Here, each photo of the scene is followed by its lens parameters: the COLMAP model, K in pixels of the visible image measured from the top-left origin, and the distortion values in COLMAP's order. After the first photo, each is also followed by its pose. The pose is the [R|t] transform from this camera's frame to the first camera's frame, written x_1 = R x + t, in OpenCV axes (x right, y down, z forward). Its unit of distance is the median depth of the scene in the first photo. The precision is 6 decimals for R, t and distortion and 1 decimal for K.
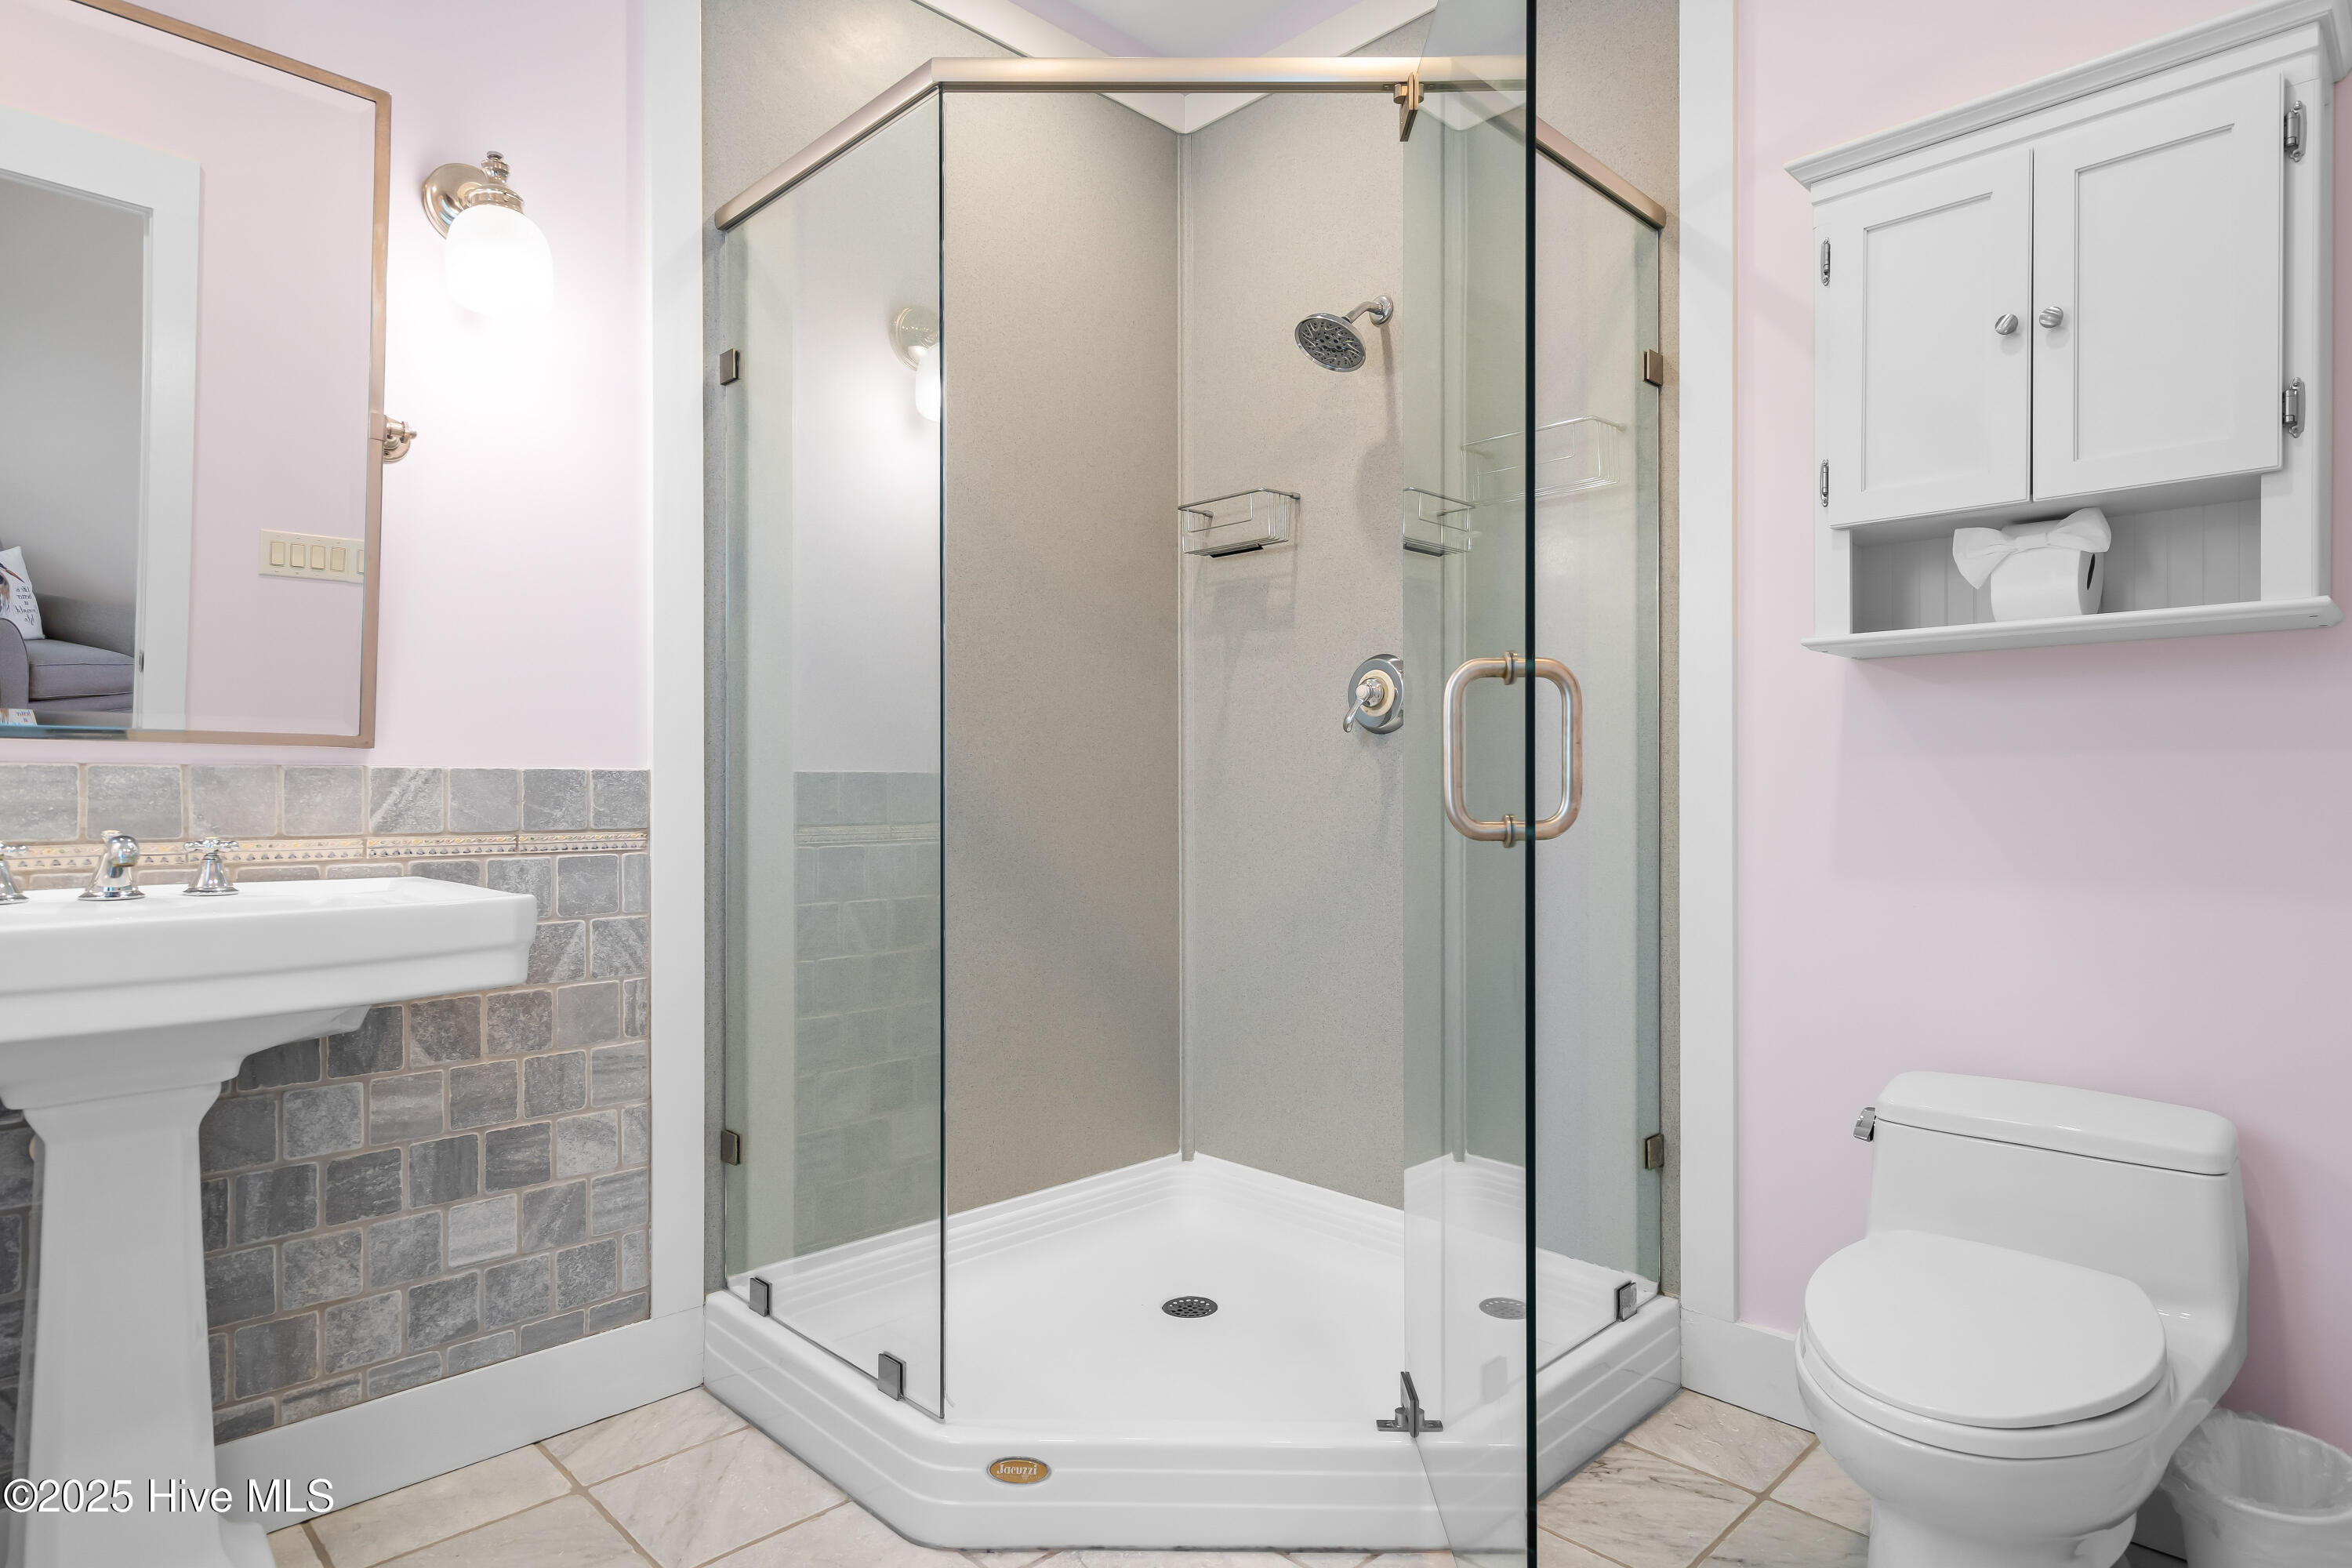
lens RADIAL K [[1261.7, 0, 1141.6], [0, 1261.7, 795.0], [0, 0, 1]] dist [0.009794, -0.002455]
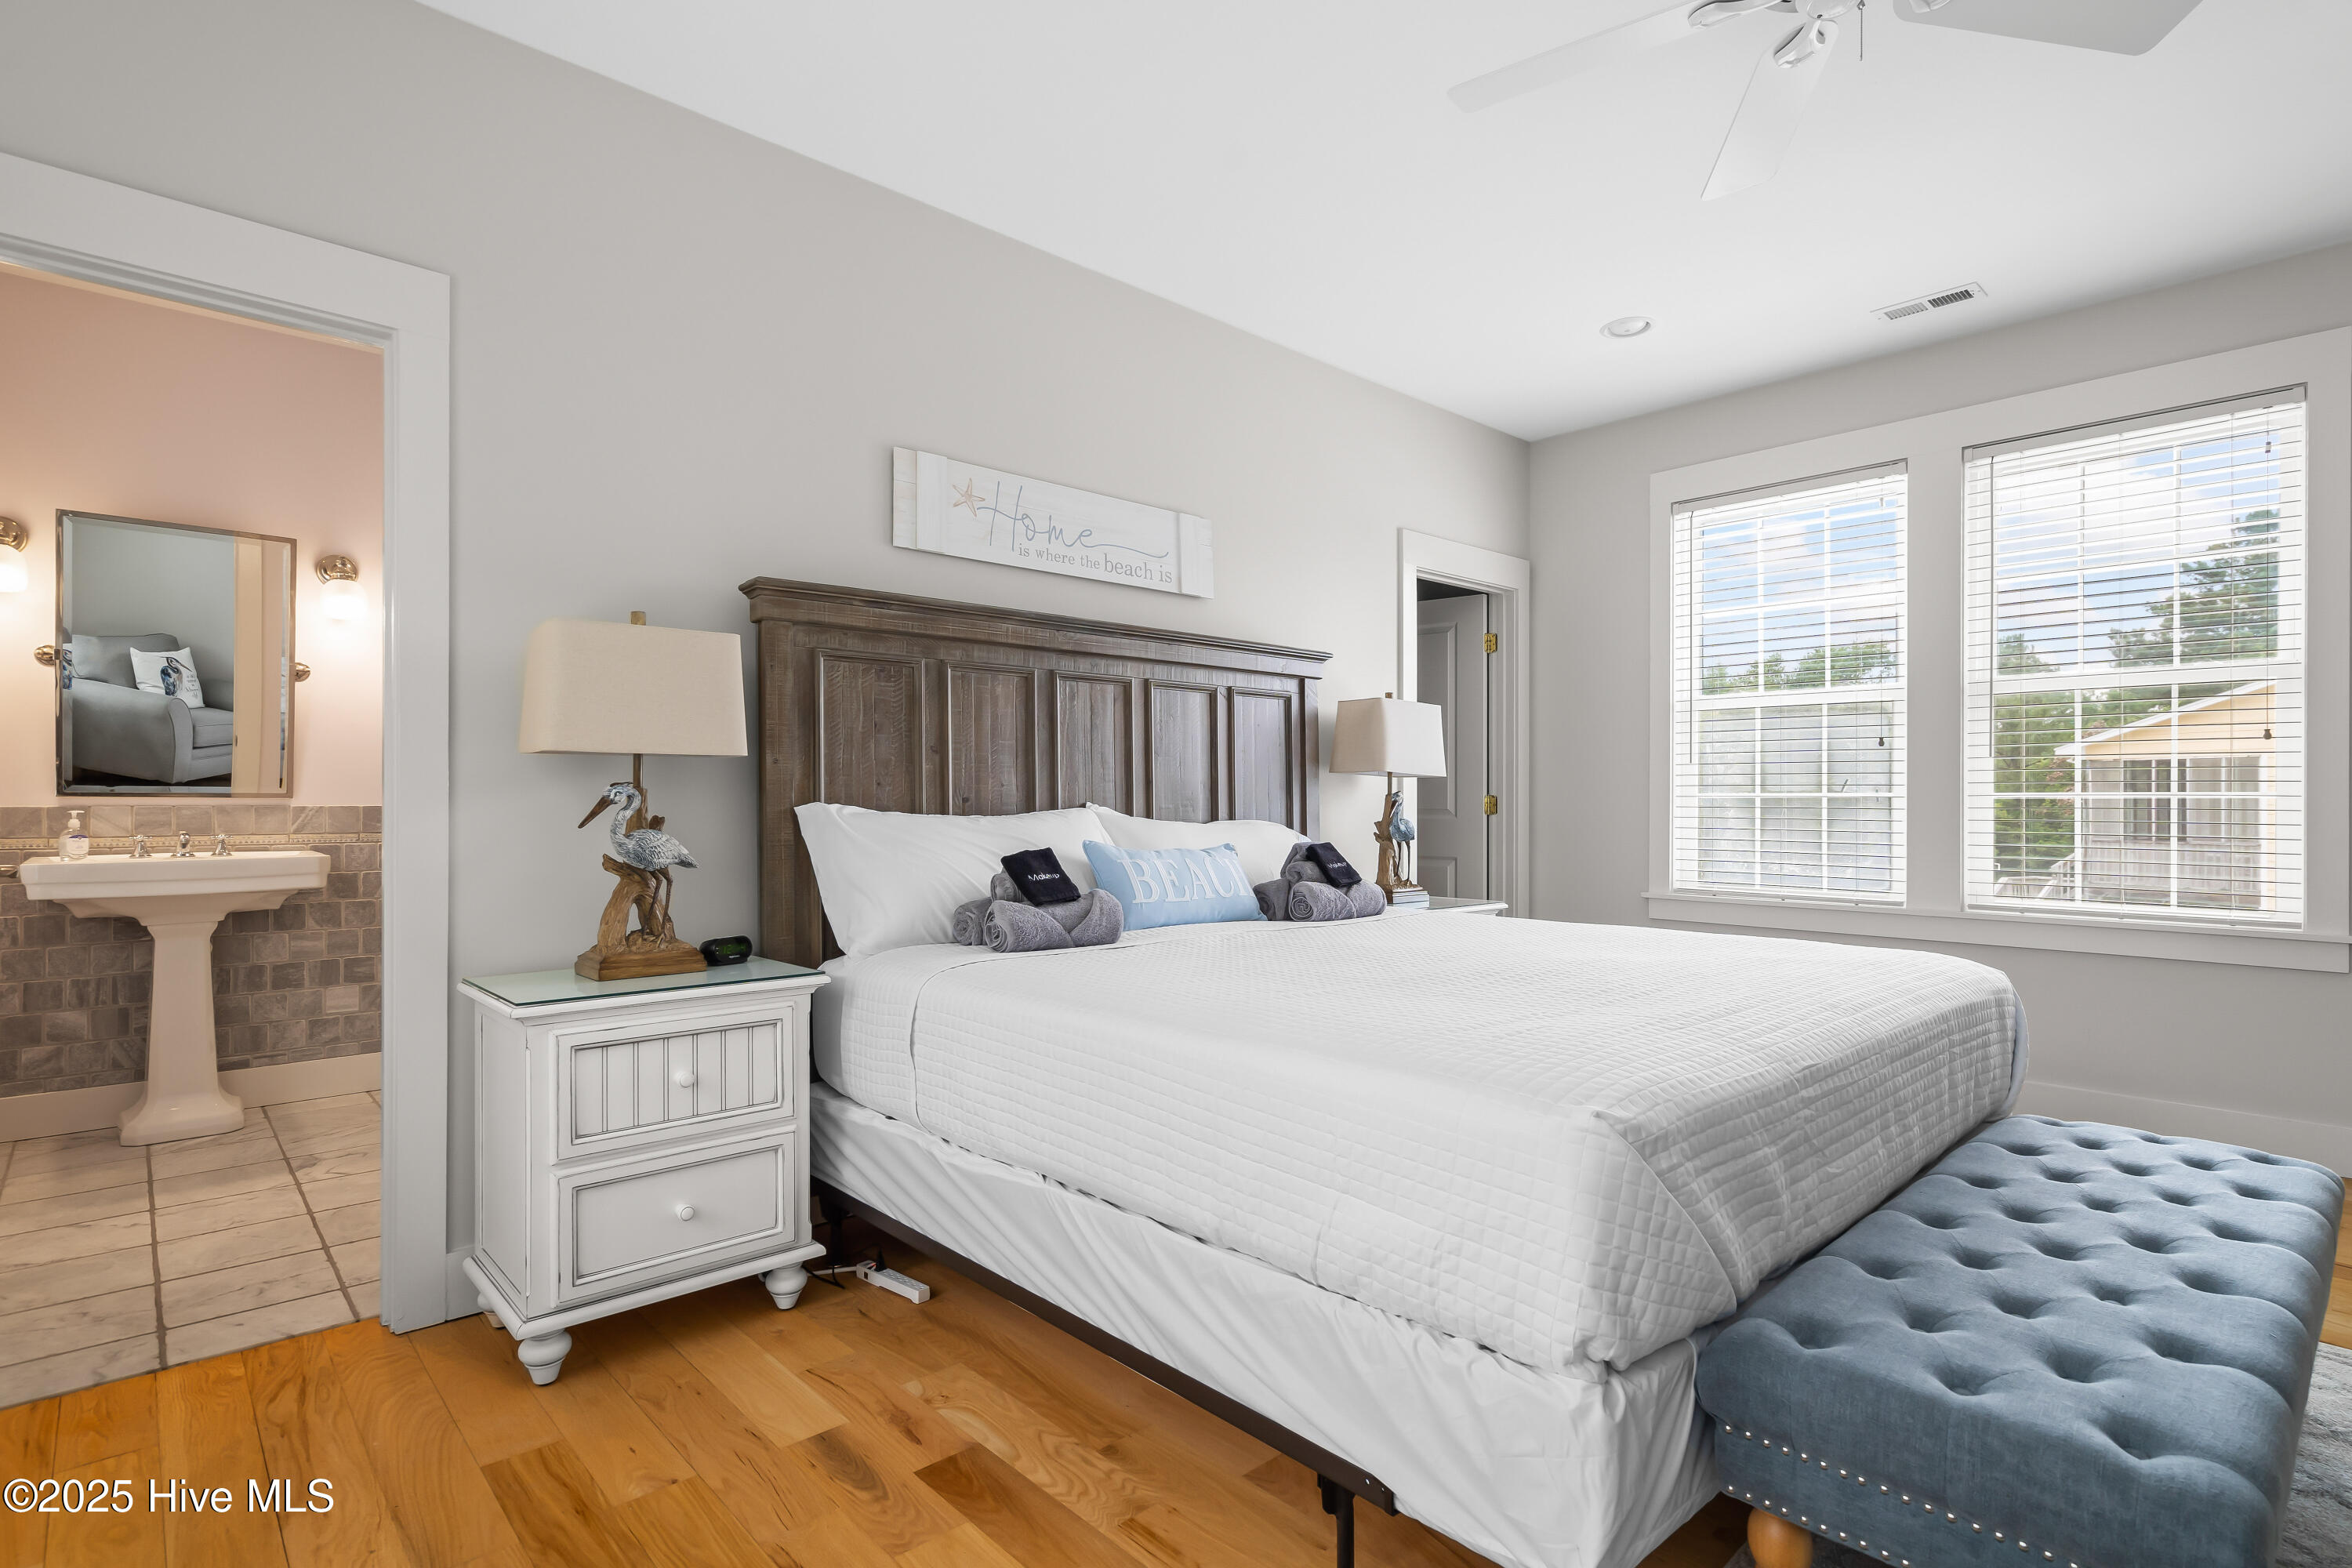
lens RADIAL K [[1180.1, 0, 1183.5], [0, 1180.1, 805.5], [0, 0, 1]] dist [0.015288, -0.001434]
pose [[0.998982, 0.001517, -0.045087, 1.177779], [-0.001500, 0.999999, 0.000415, -0.025639], [0.045088, -0.000347, 0.998983, -1.182855]]
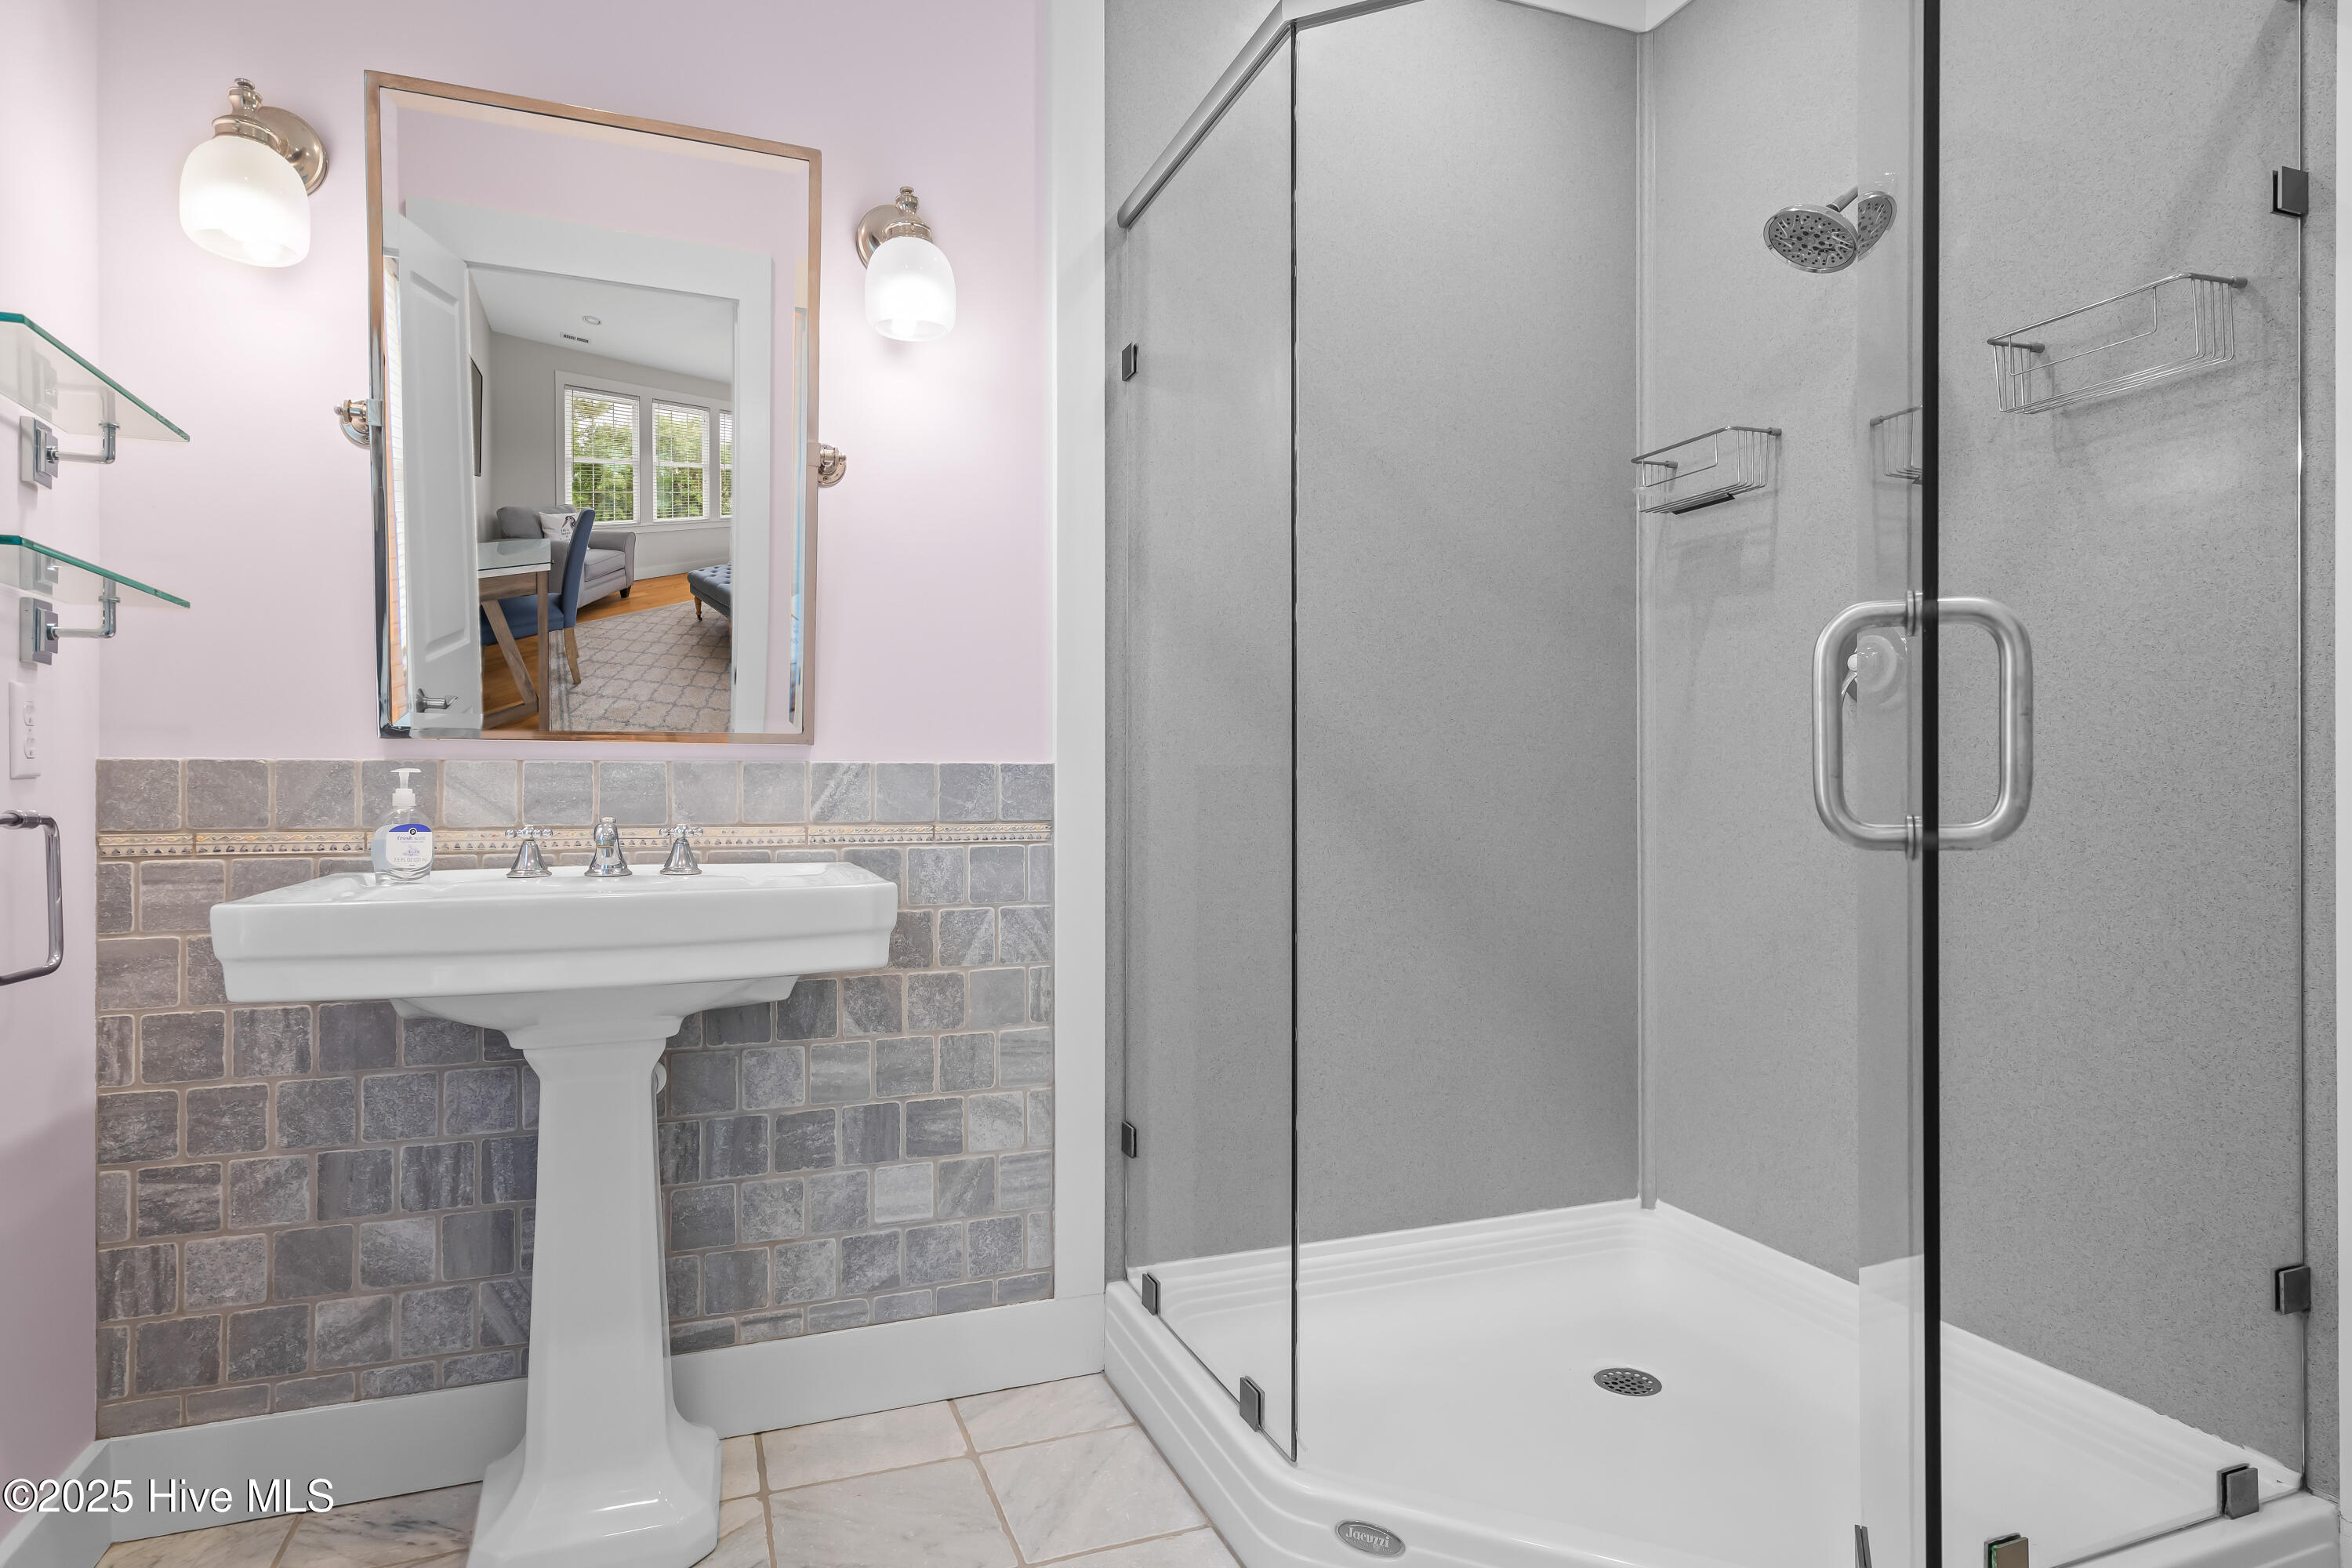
lens RADIAL K [[1261.7, 0, 1174.6], [0, 1261.7, 786.6], [0, 0, 1]] dist [0.009794, -0.002455]
pose [[0.921938, 0.000377, -0.387338, 0.107577], [-0.001533, 0.999995, -0.002675, 0.001495], [0.387336, 0.003060, 0.921934, 0.099763]]
